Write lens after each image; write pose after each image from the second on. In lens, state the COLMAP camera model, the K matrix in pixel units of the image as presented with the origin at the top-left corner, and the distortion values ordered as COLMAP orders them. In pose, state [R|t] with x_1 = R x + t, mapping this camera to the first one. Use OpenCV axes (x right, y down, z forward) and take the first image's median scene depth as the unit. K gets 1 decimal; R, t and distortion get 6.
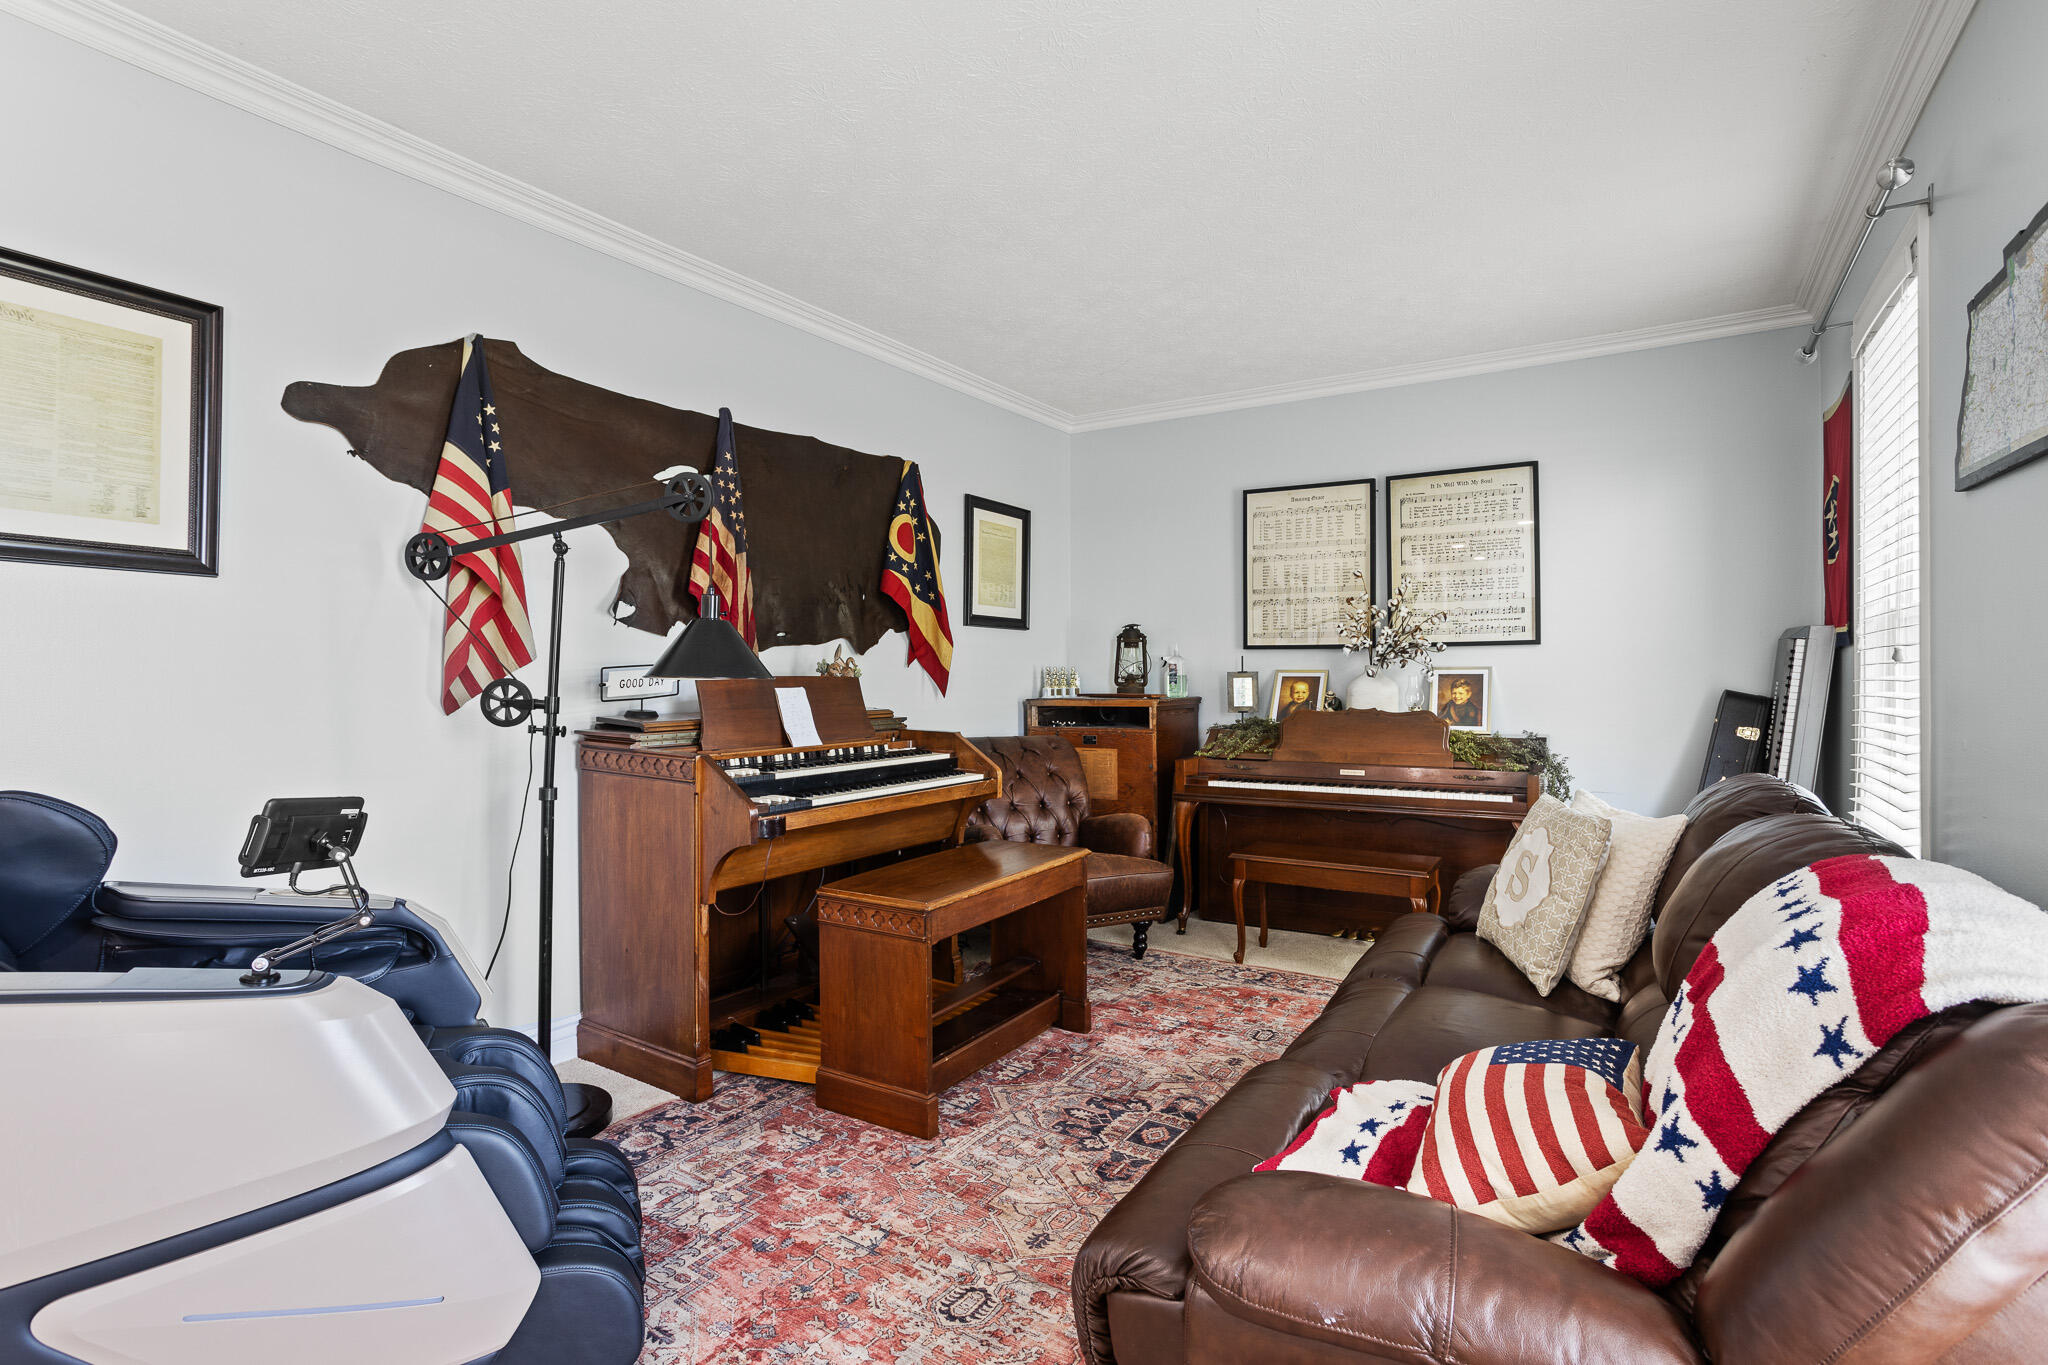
lens RADIAL K [[1026.0, 0, 1020.8], [0, 1026.0, 668.3], [0, 0, 1]] dist [-0.082218, 0.066058]
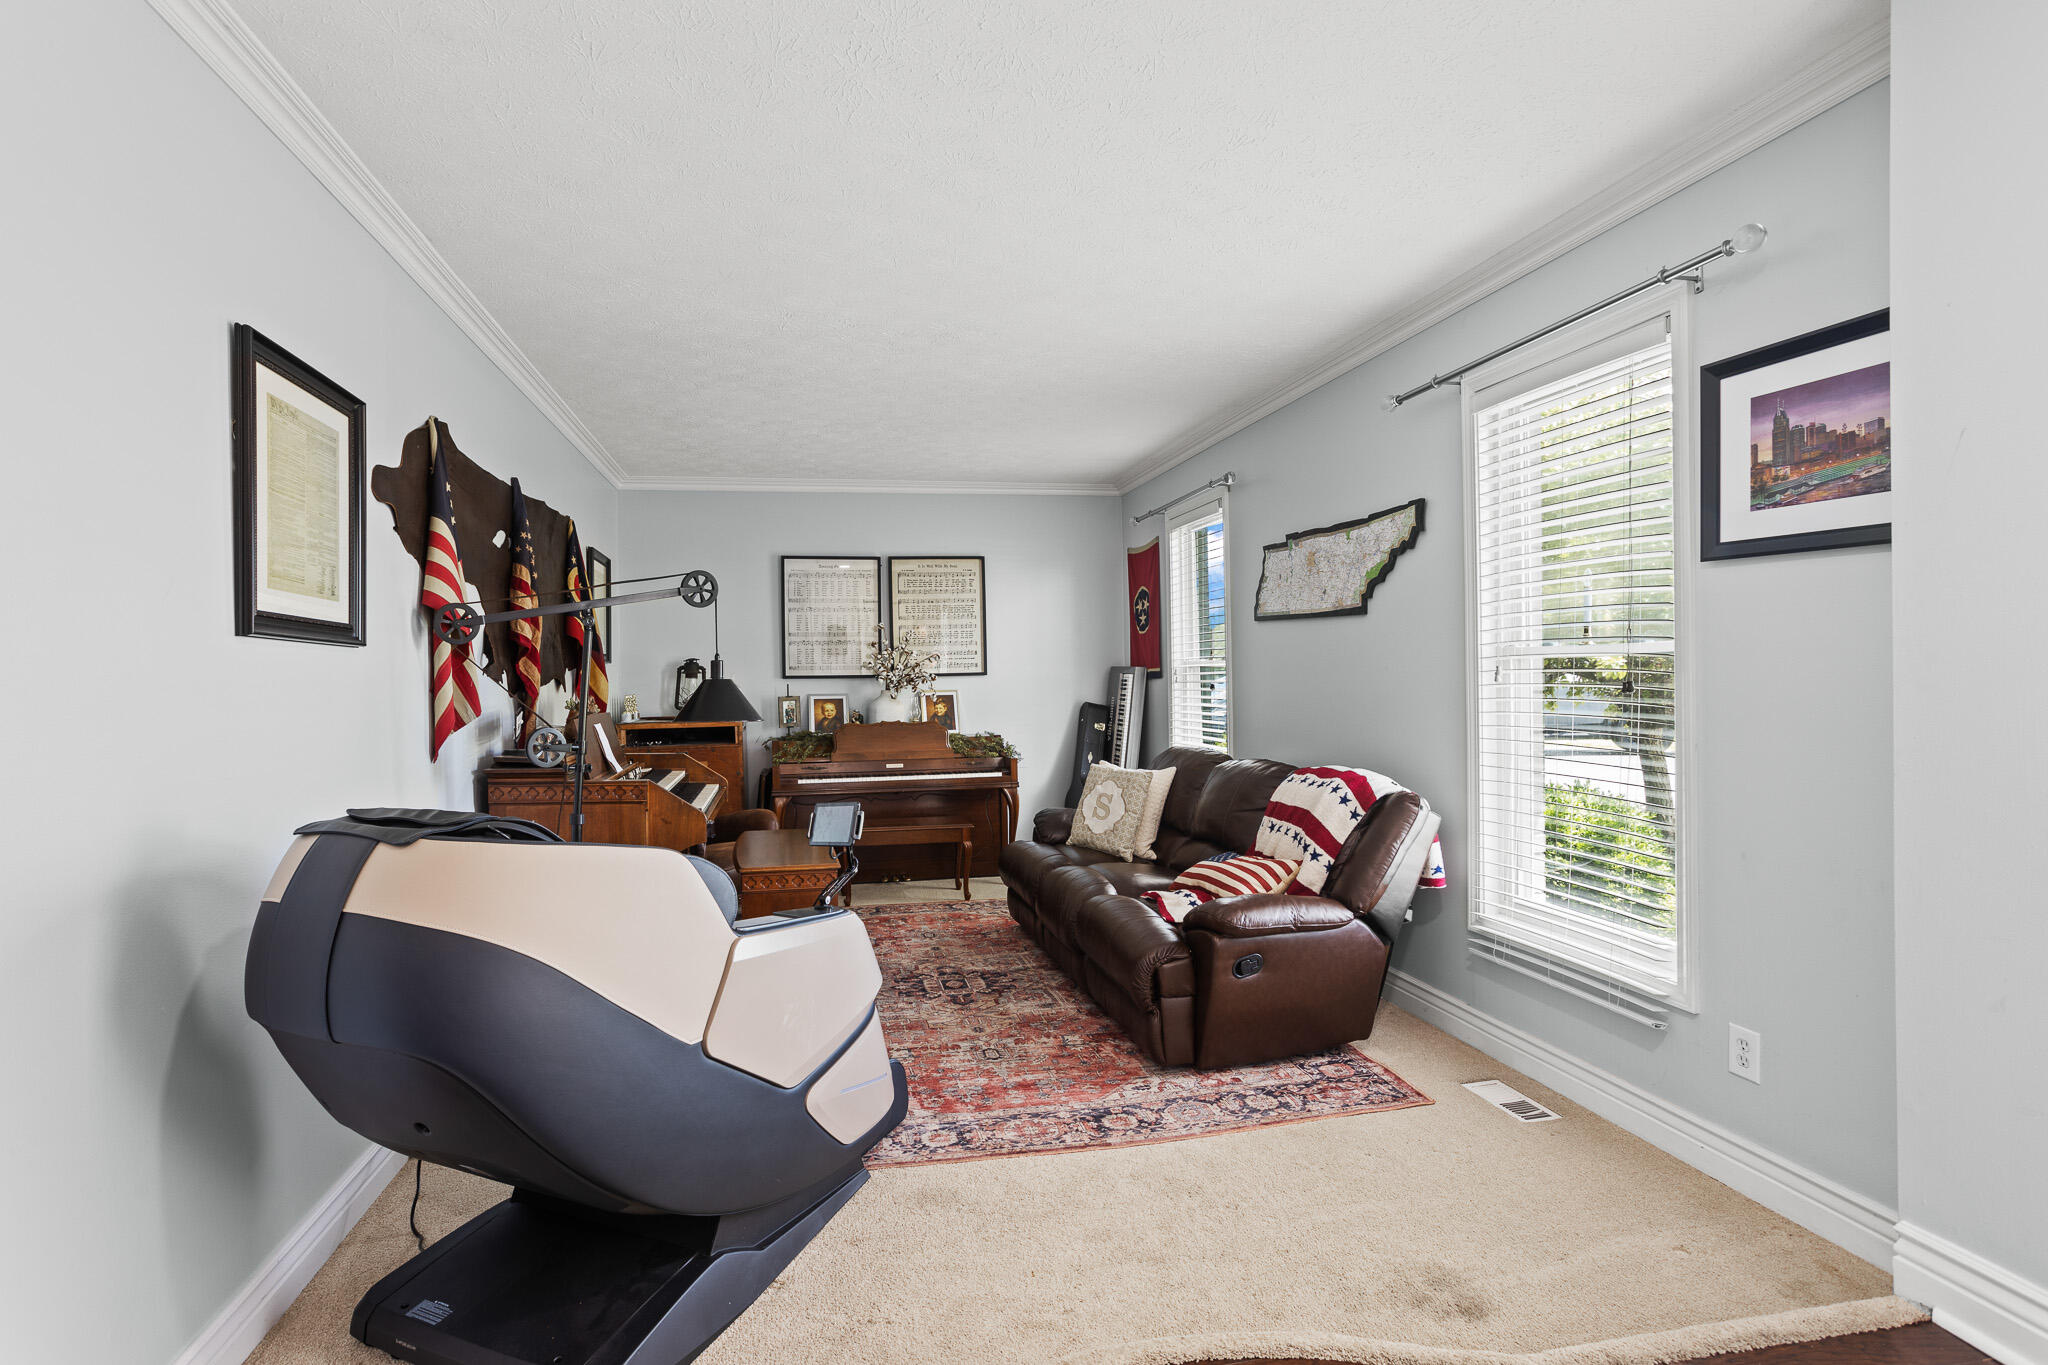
lens RADIAL K [[1007.6, 0, 1035.7], [0, 1007.6, 679.7], [0, 0, 1]] dist [-0.001109, 0.000295]
pose [[0.708955, -0.011797, 0.705155, -0.521045], [0.008543, 0.999930, 0.008140, -0.028635], [-0.705202, 0.000254, 0.709007, -0.150445]]
